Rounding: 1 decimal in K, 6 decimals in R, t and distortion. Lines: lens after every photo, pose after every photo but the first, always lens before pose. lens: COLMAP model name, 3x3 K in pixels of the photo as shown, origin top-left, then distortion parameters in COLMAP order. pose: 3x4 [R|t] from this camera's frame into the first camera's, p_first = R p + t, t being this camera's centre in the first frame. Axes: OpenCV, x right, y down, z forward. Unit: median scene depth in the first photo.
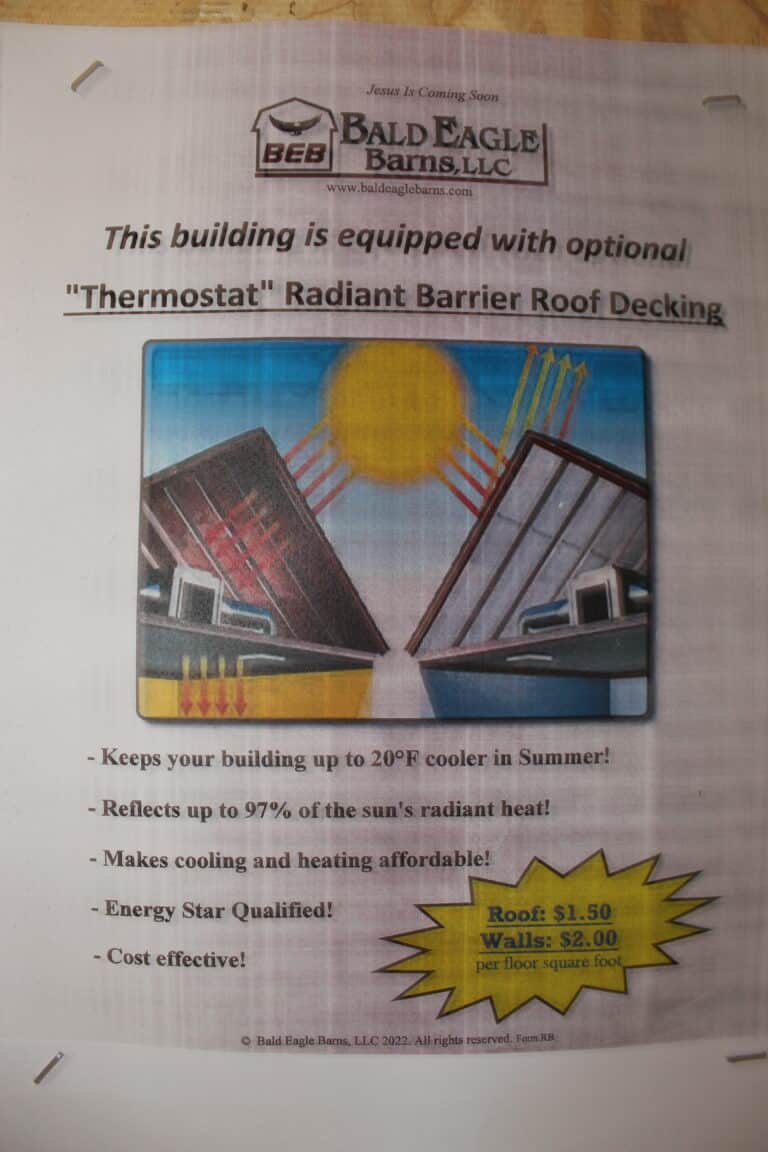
lens RADIAL K [[960.9, 0, 389.6], [0, 960.9, 567.2], [0, 0, 1]] dist [-0.171350, 0.173411]
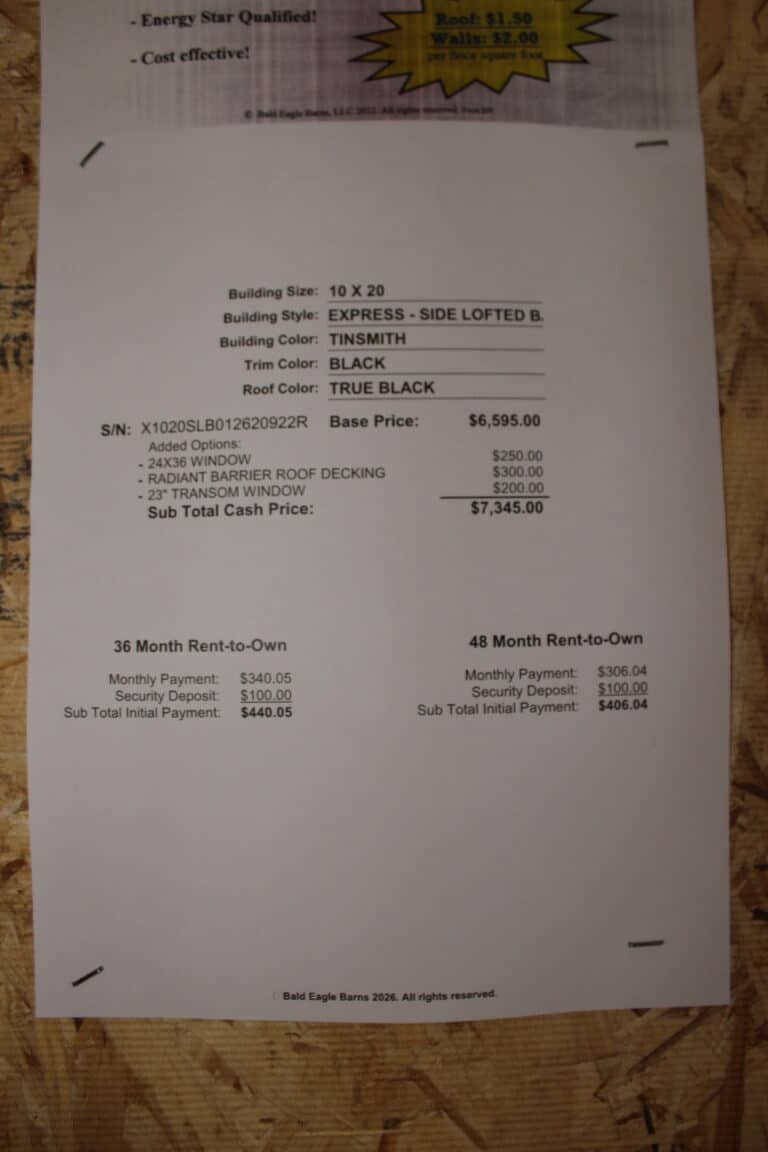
lens RADIAL K [[960.9, 0, 389.6], [0, 960.9, 567.2], [0, 0, 1]] dist [-0.171350, 0.173411]
pose [[0.999577, -0.023389, -0.017269, 0.045507], [0.021746, 0.995715, -0.089886, 1.239120], [0.019298, 0.089472, 0.995802, -0.205053]]
